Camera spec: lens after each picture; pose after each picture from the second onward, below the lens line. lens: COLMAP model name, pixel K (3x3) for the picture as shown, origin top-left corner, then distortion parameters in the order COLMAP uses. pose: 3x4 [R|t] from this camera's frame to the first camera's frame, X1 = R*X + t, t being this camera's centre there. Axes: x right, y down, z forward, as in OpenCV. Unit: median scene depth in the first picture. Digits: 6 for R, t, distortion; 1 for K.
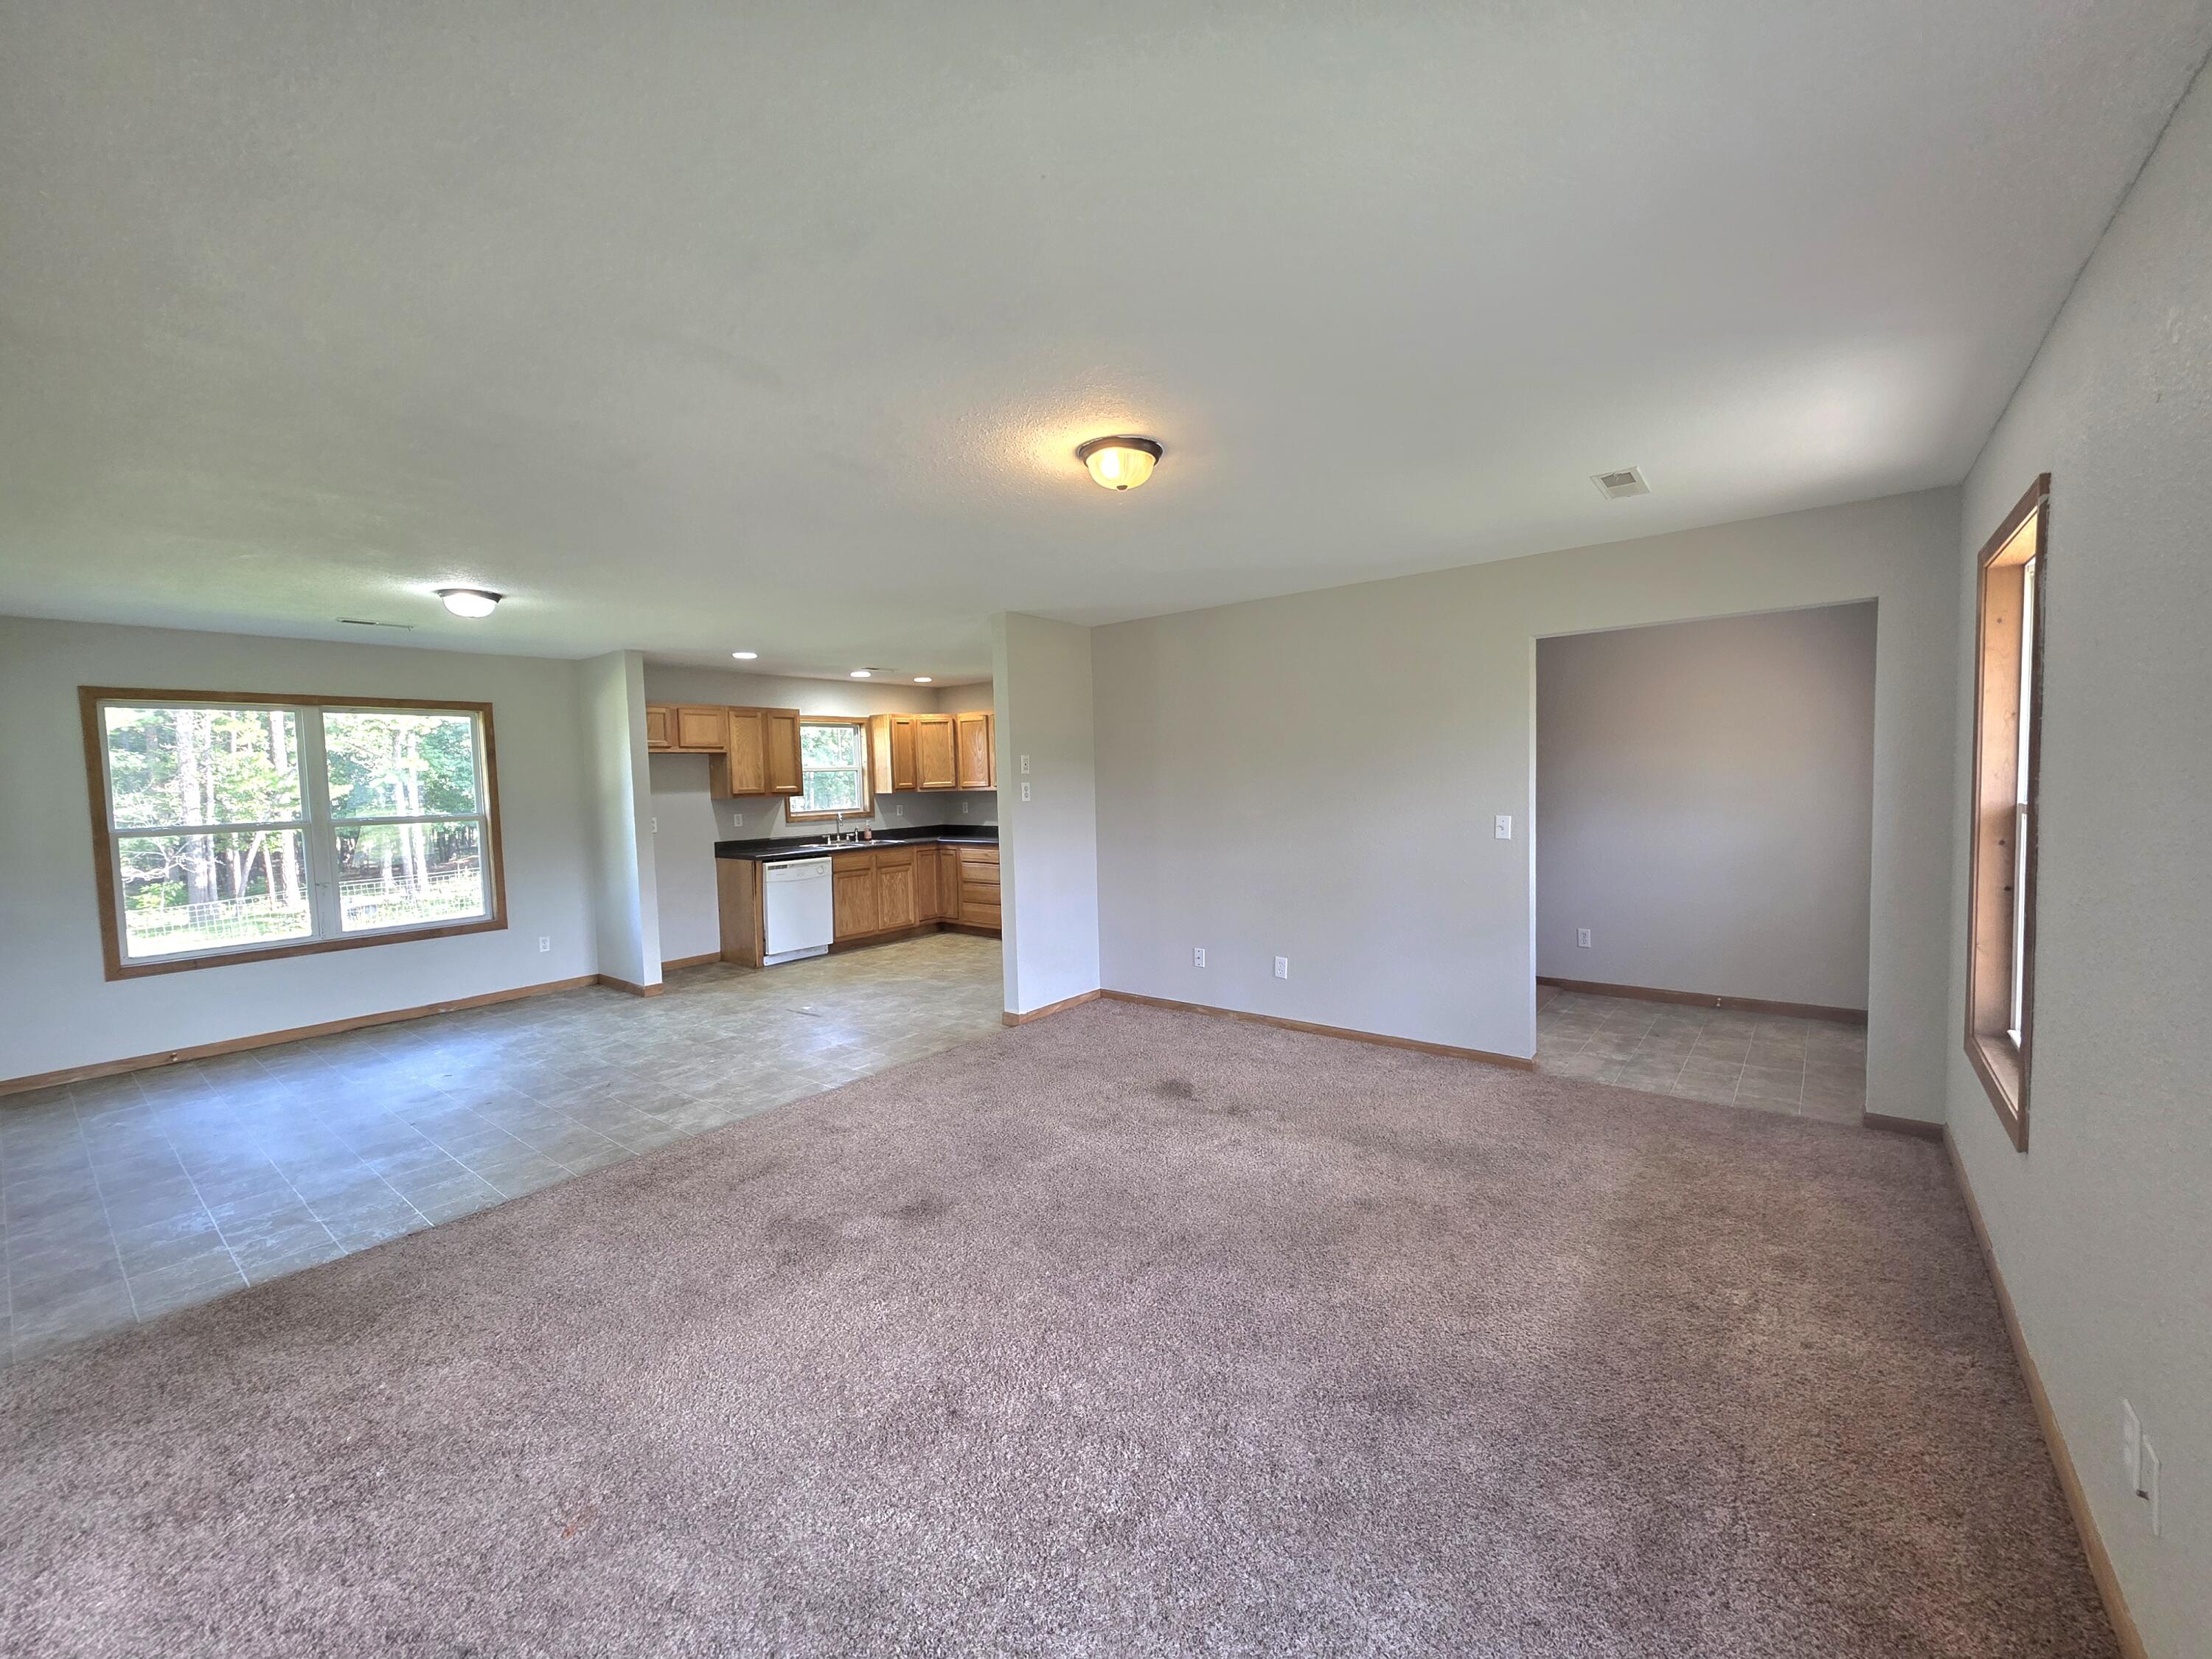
lens RADIAL K [[886.8, 0, 1119.8], [0, 886.8, 807.3], [0, 0, 1]] dist [0.004063, -0.000938]
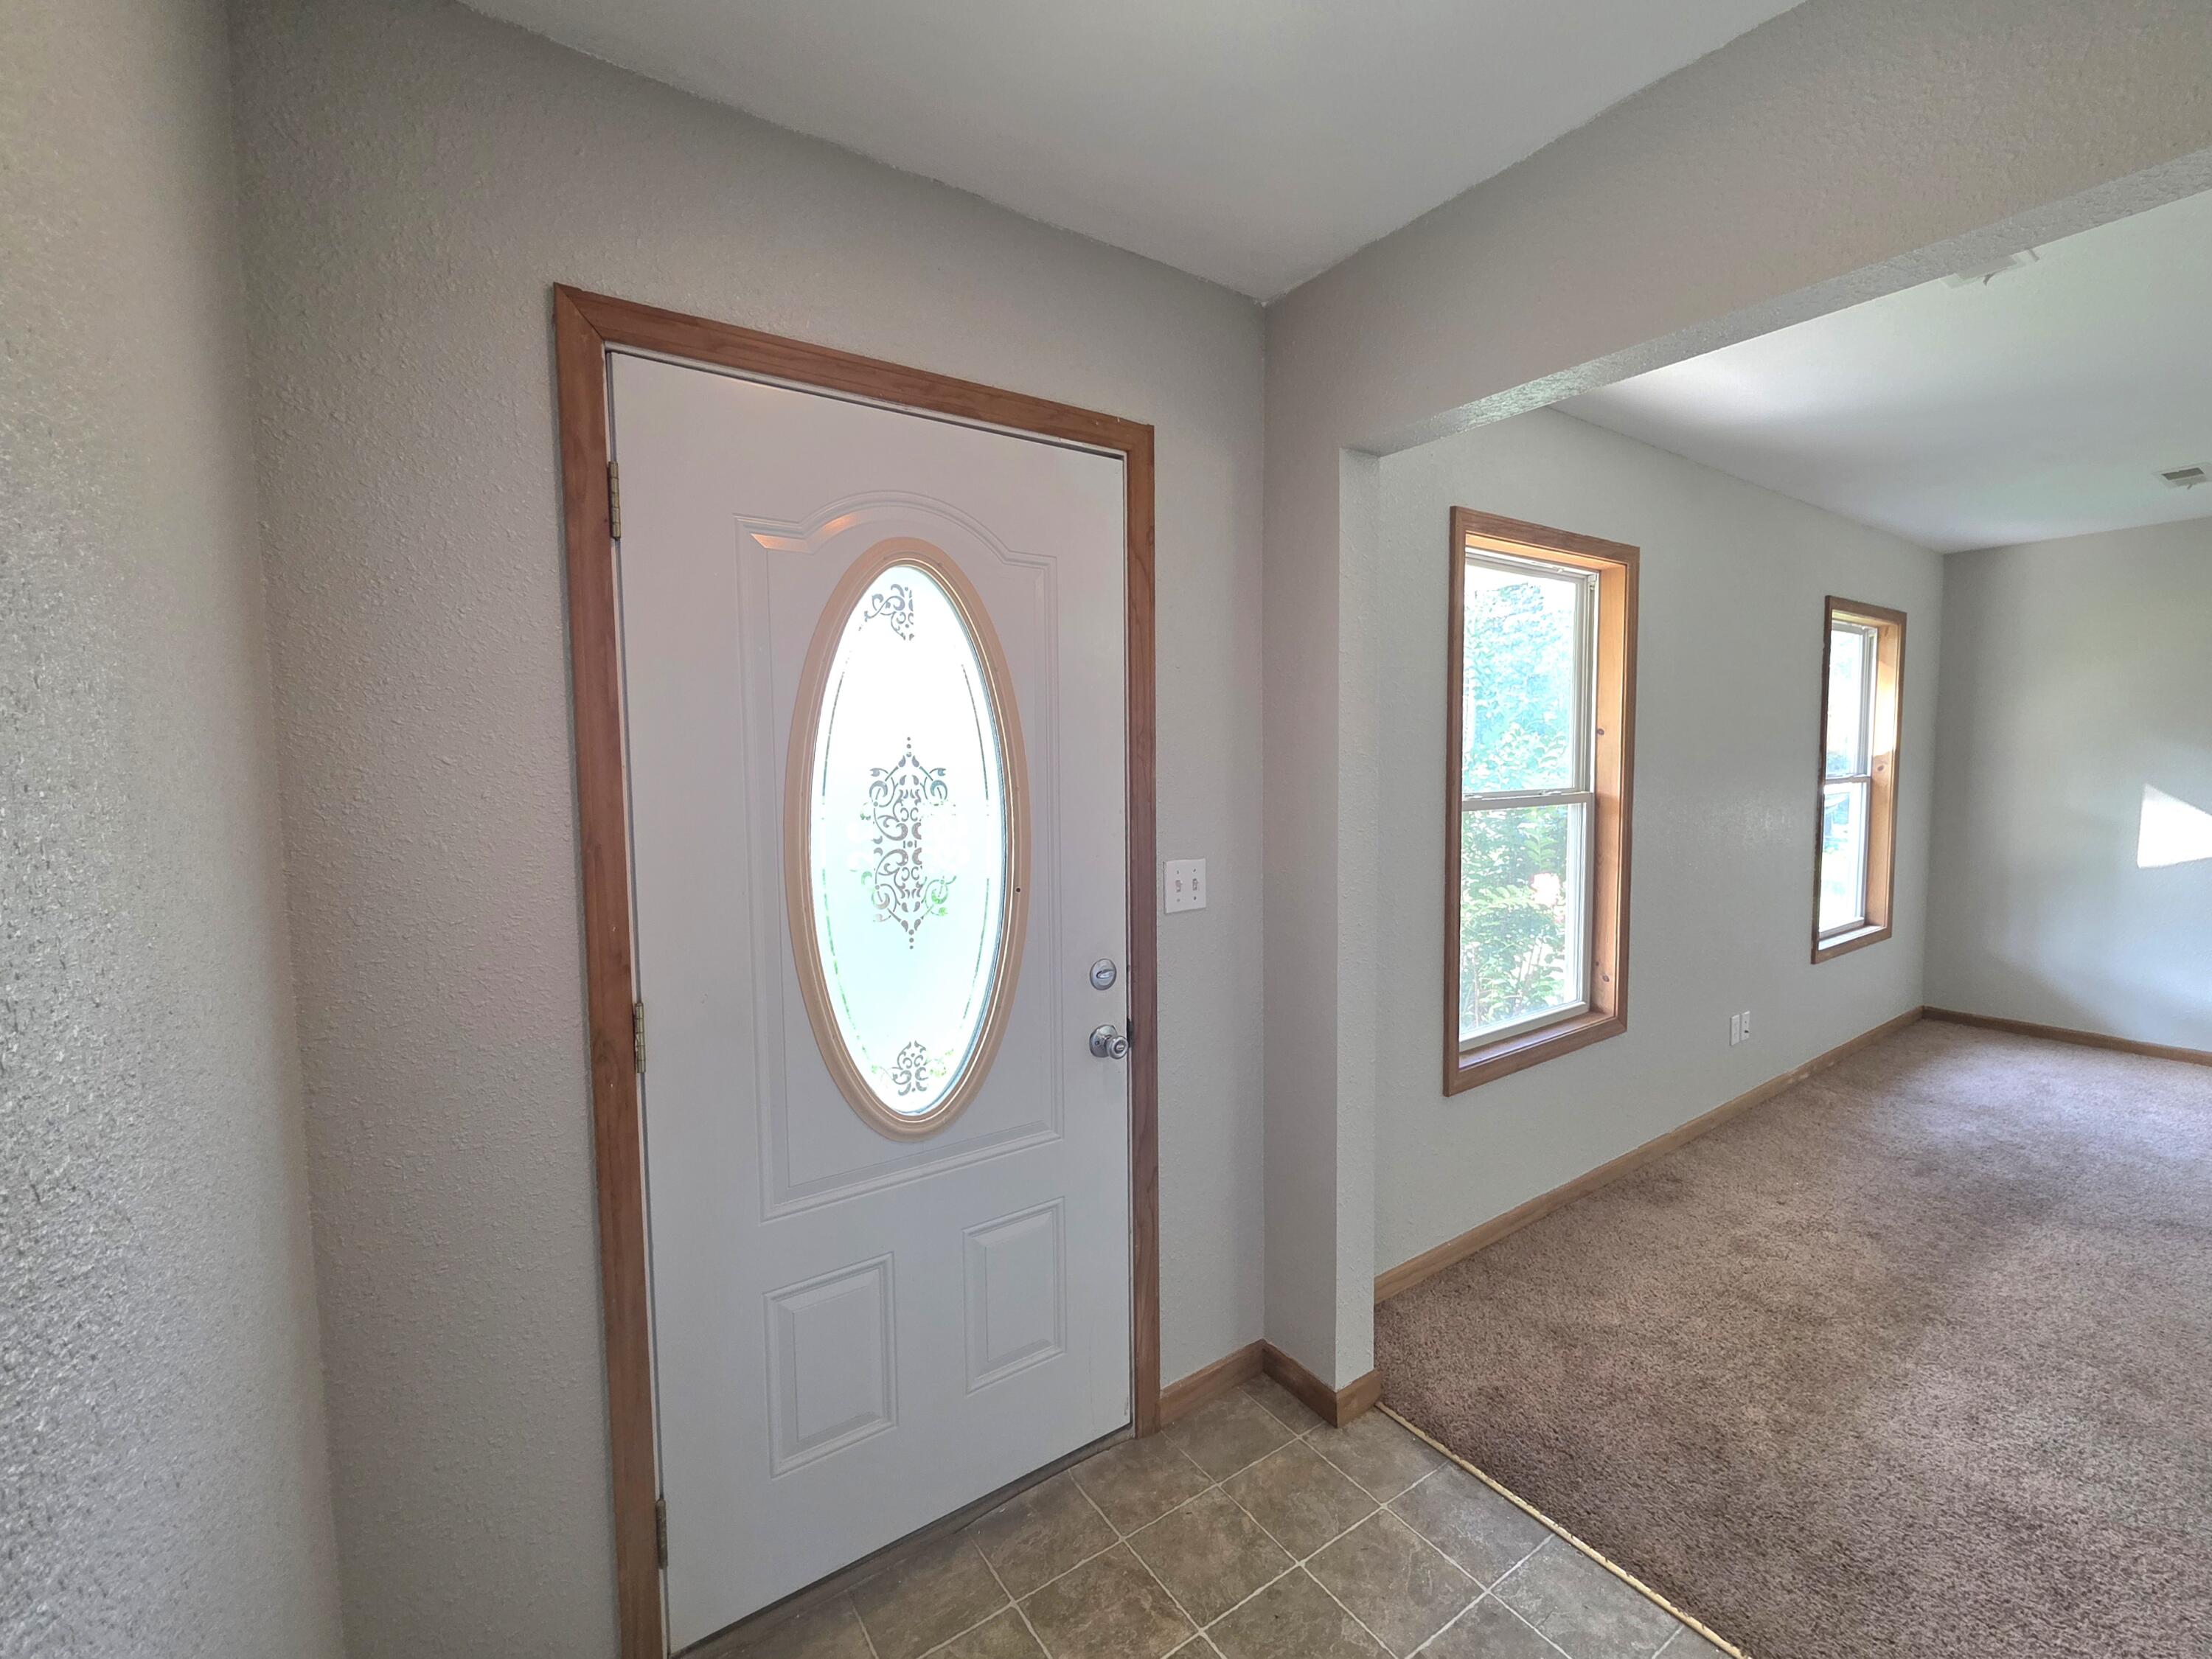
lens RADIAL K [[938.2, 0, 1109.8], [0, 938.2, 818.2], [0, 0, 1]] dist [0.001944, 0.000376]
pose [[-0.955956, 0.023674, 0.292555, 0.603090], [0.051940, 0.994656, 0.089233, -0.053543], [-0.288879, 0.100498, -0.952076, 1.180512]]
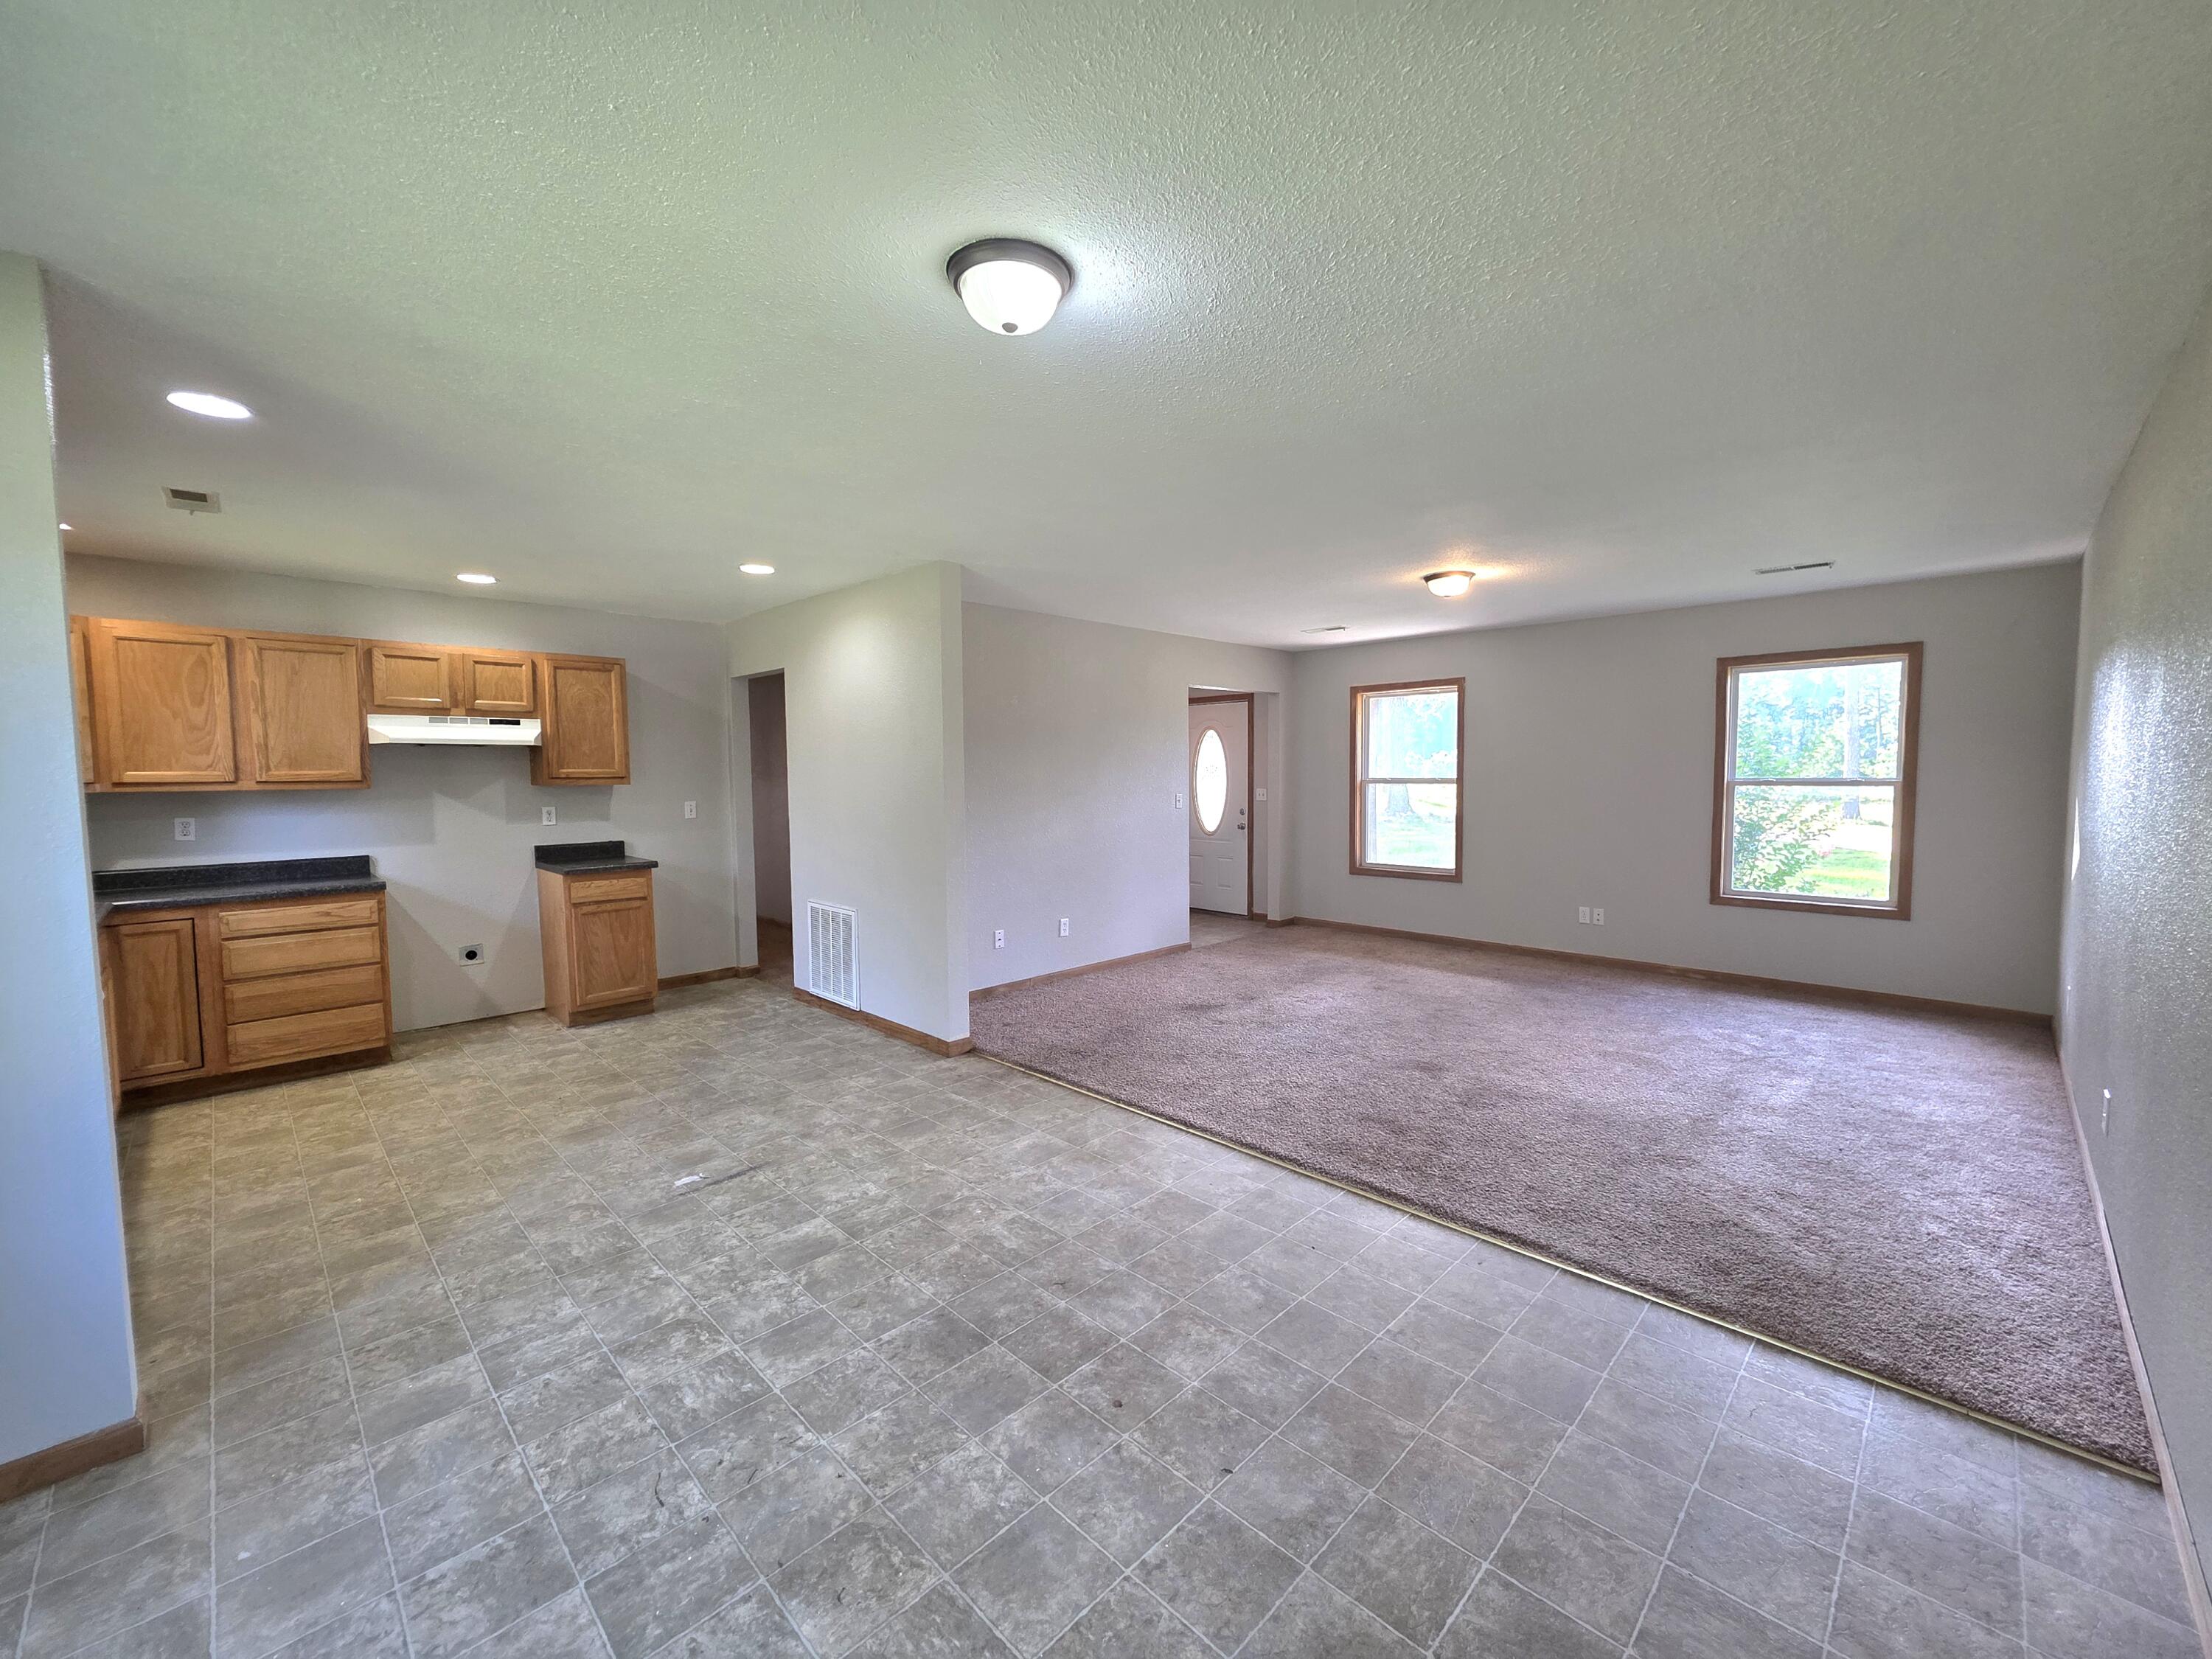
lens RADIAL K [[886.8, 0, 1118.6], [0, 886.8, 810.0], [0, 0, 1]] dist [0.004063, -0.000938]
pose [[0.112080, -0.018979, 0.993518, -1.059946], [0.042297, 0.999003, 0.014312, 0.010586], [-0.992799, 0.040418, 0.112771, 0.844723]]
